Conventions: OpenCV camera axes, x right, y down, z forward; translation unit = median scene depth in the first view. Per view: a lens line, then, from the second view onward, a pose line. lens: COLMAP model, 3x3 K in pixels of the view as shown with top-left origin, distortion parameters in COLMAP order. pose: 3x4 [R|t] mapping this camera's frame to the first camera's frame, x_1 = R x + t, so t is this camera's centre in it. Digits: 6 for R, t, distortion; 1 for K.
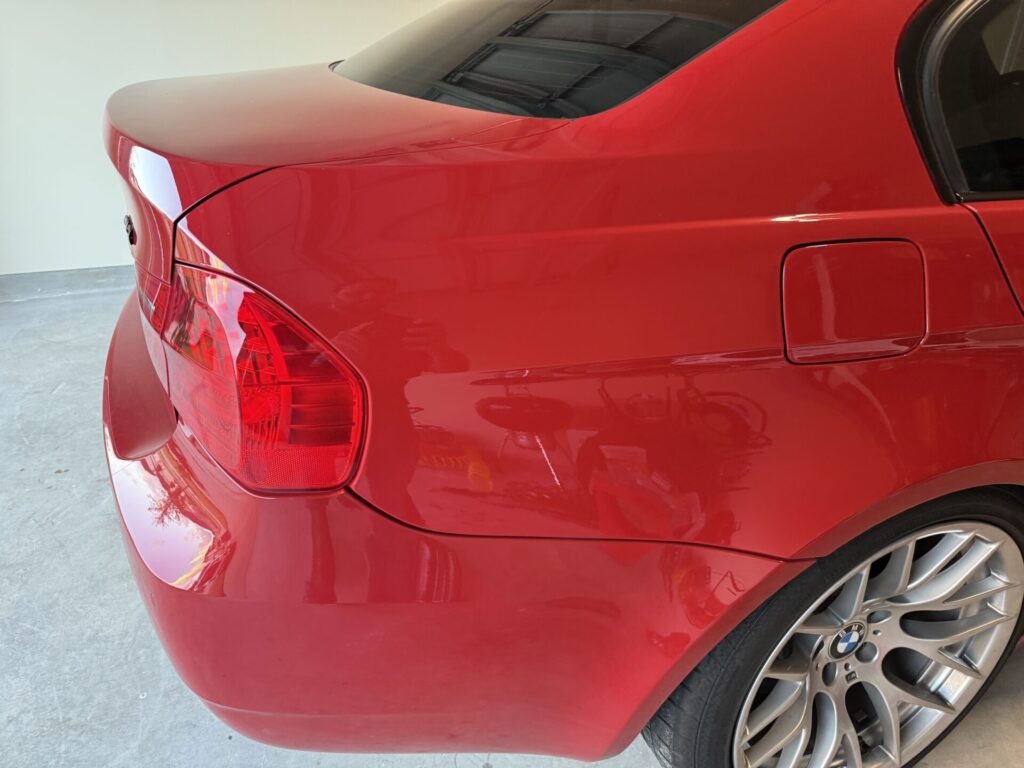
lens RADIAL K [[724.6, 0, 512.0], [0, 724.6, 384.0], [0, 0, 1]] dist [-0.002682, -0.006927]
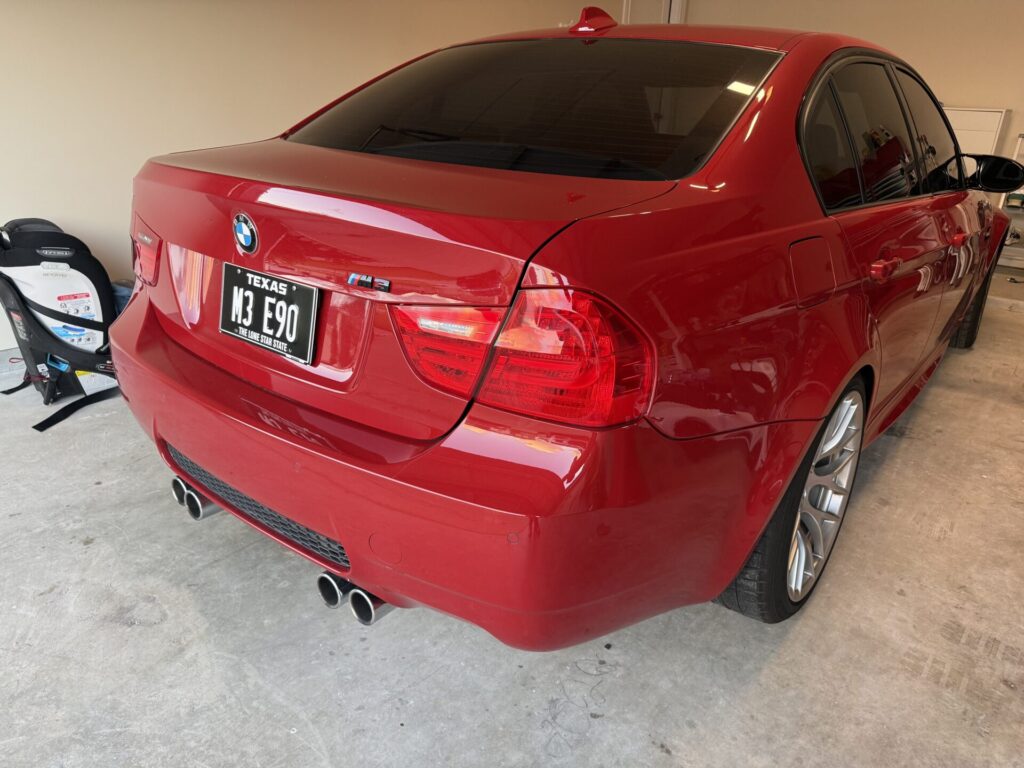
lens RADIAL K [[724.6, 0, 512.0], [0, 724.6, 384.0], [0, 0, 1]] dist [-0.002682, -0.006927]
pose [[0.865499, -0.174559, 0.469510, -0.760719], [0.205260, 0.978599, -0.014544, 0.020696], [-0.456924, 0.108959, 0.882807, -0.155959]]
